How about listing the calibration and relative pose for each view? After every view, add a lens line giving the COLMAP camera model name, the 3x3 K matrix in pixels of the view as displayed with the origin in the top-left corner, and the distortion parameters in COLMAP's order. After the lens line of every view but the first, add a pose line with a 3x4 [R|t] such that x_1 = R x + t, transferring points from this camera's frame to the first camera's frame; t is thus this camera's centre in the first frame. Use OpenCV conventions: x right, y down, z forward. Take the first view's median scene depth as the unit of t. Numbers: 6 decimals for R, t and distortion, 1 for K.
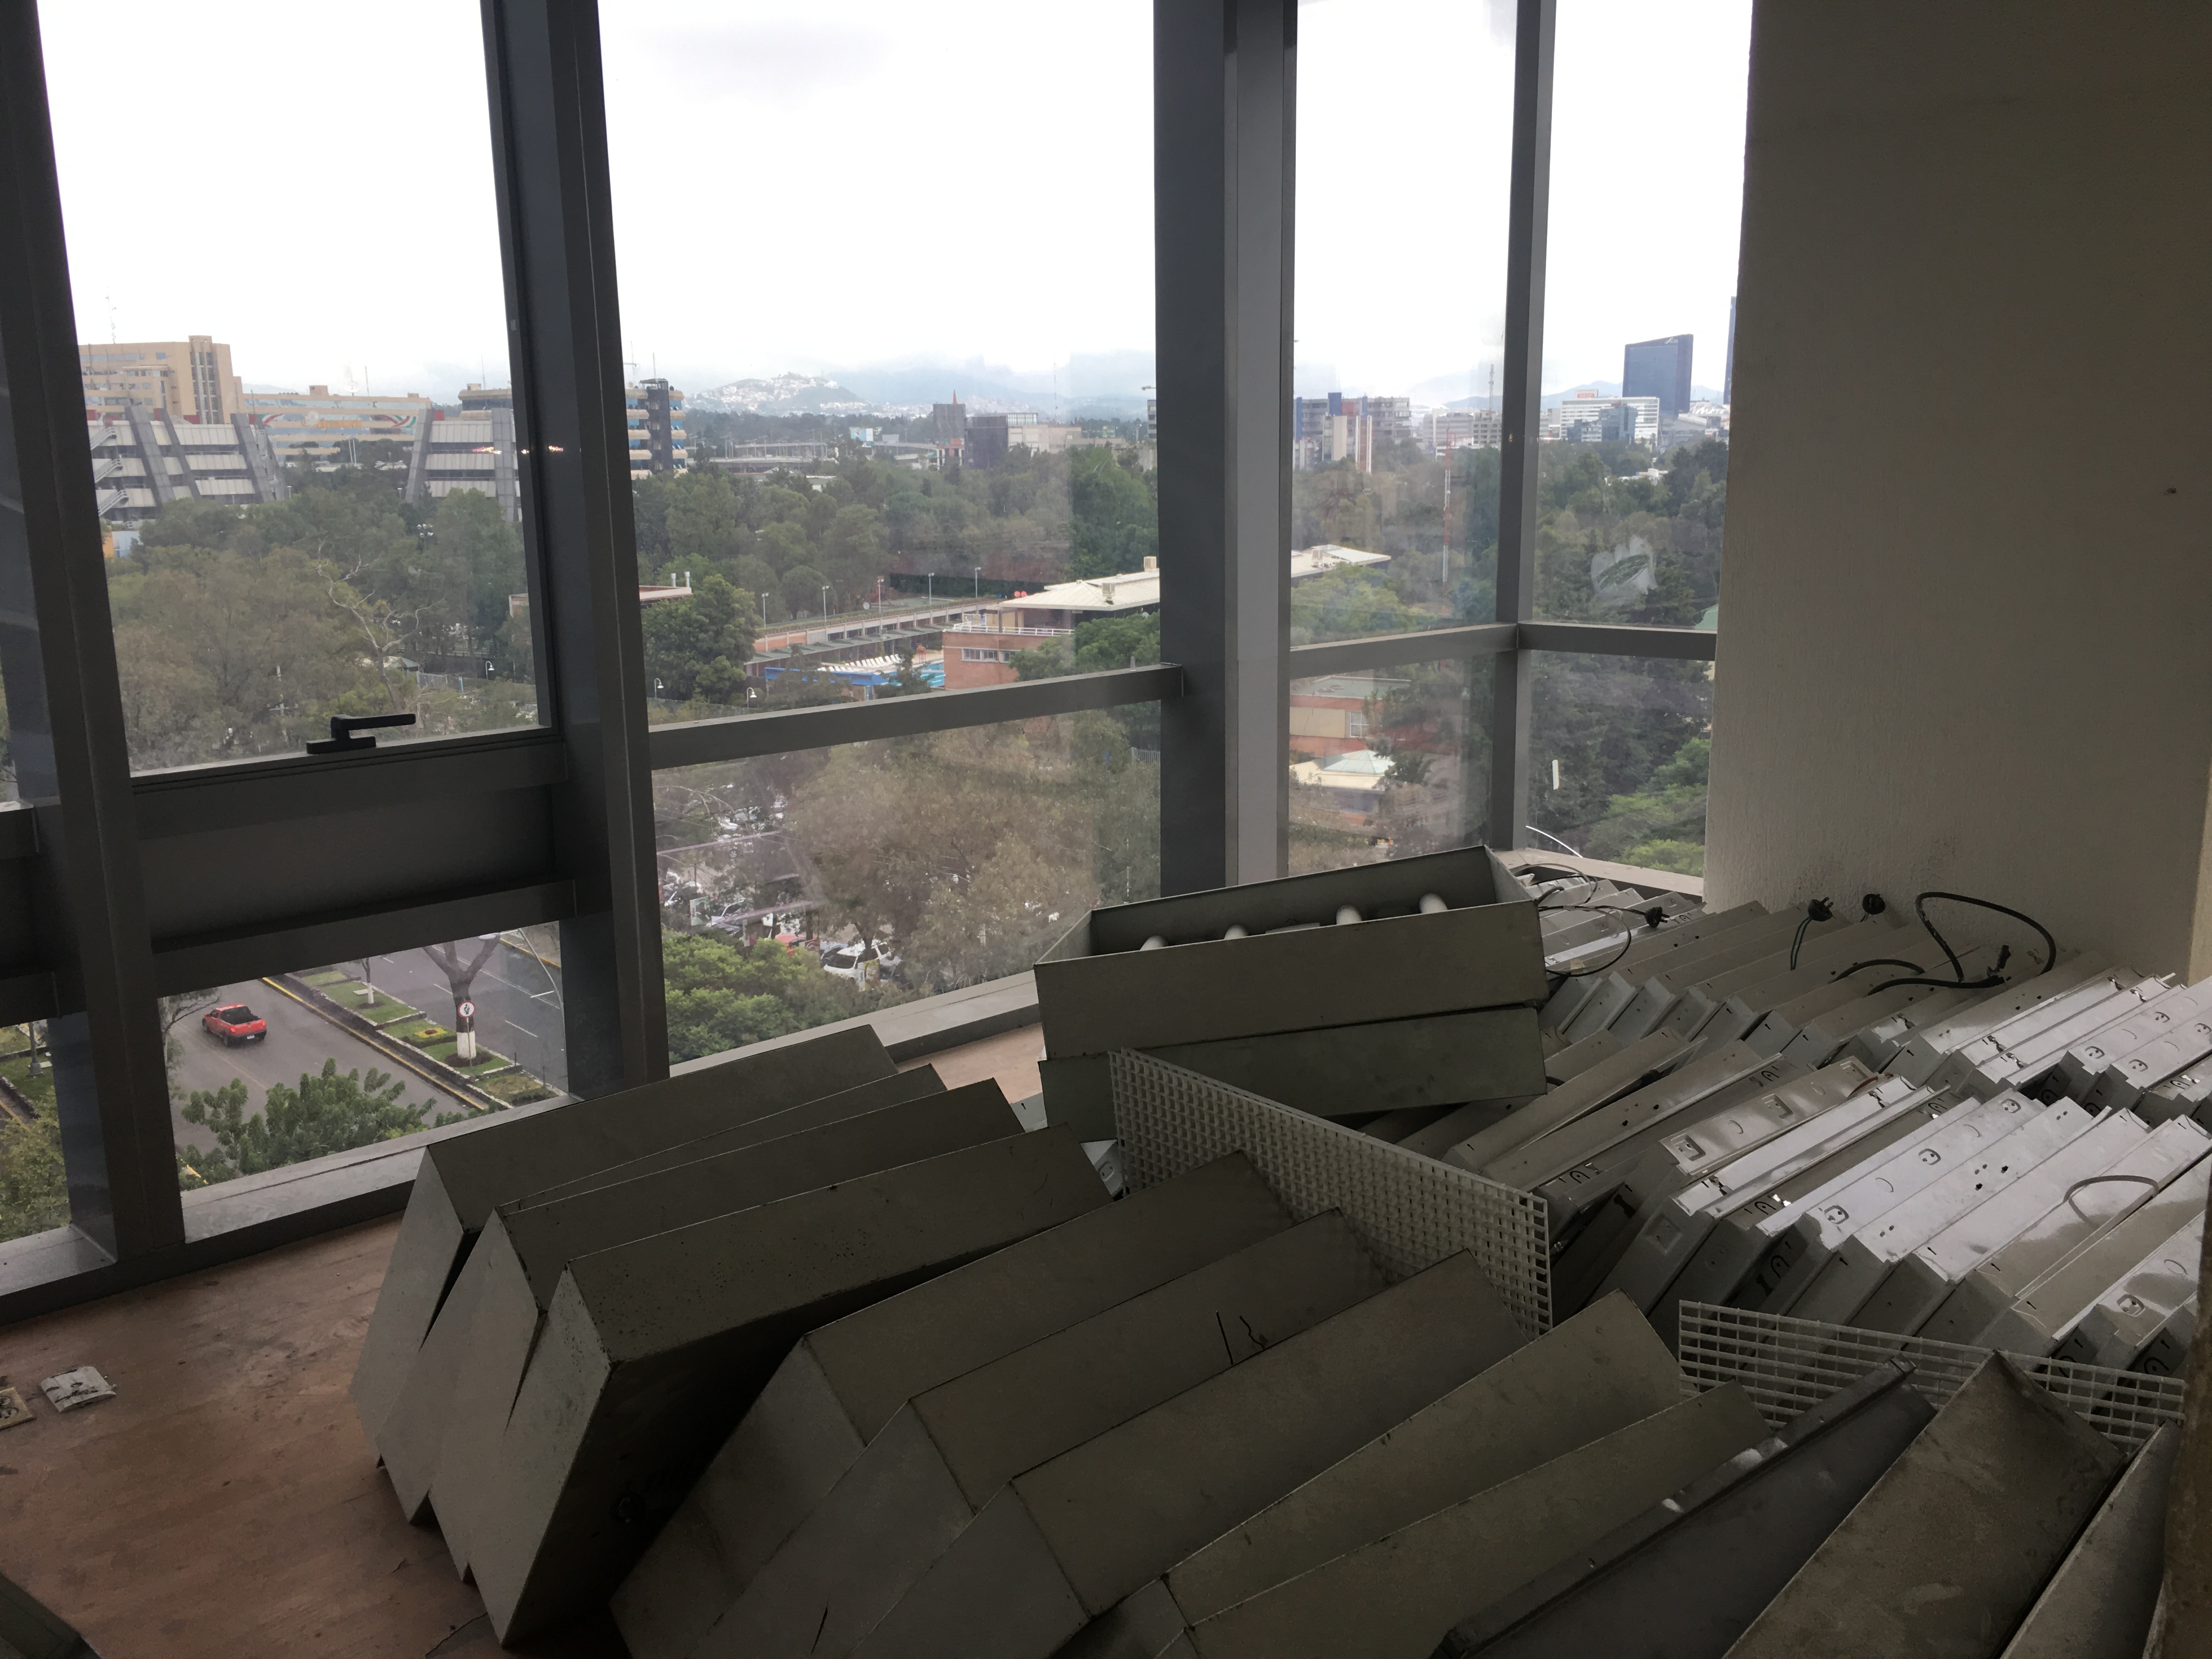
lens RADIAL K [[1855.4, 0, 1101.9], [0, 1855.4, 840.8], [0, 0, 1]] dist [0.015511, -0.010639]
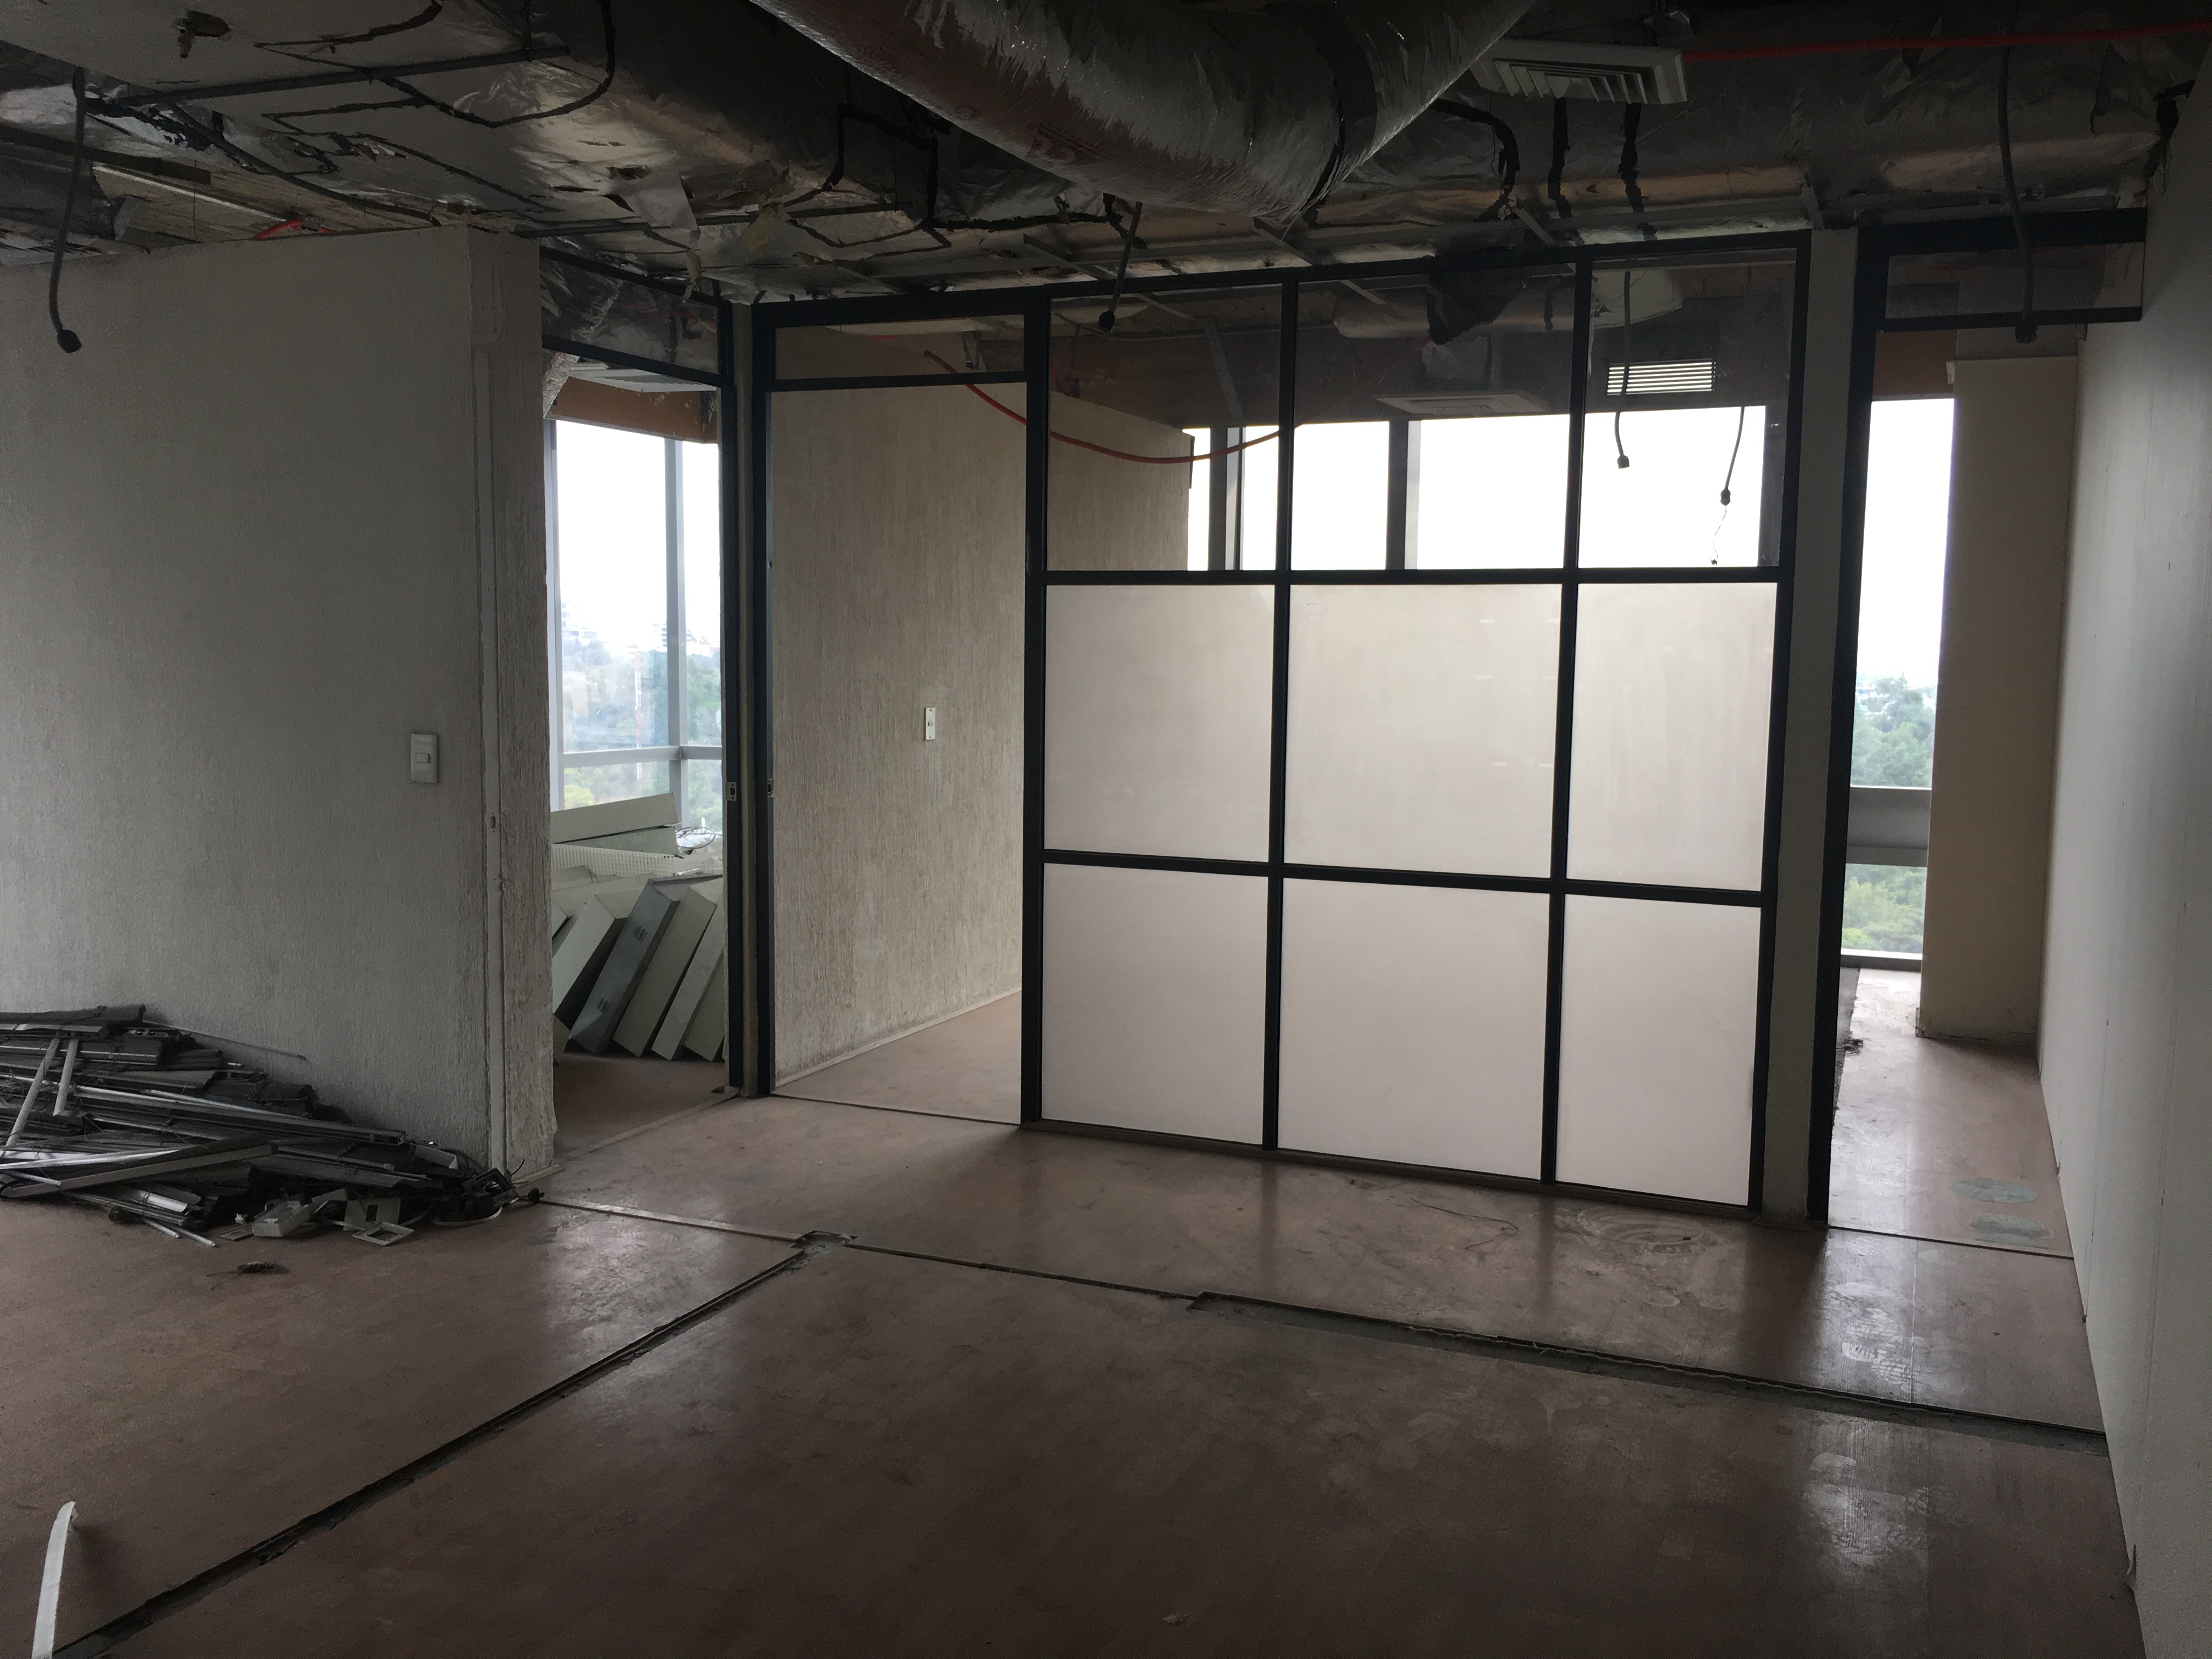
lens RADIAL K [[1855.4, 0, 1106.7], [0, 1855.4, 832.2], [0, 0, 1]] dist [0.015511, -0.010639]
pose [[0.909875, -0.015955, 0.414576, -0.120822], [0.062012, 0.993265, -0.097874, 0.126137], [-0.410222, 0.114762, 0.904736, -0.631476]]
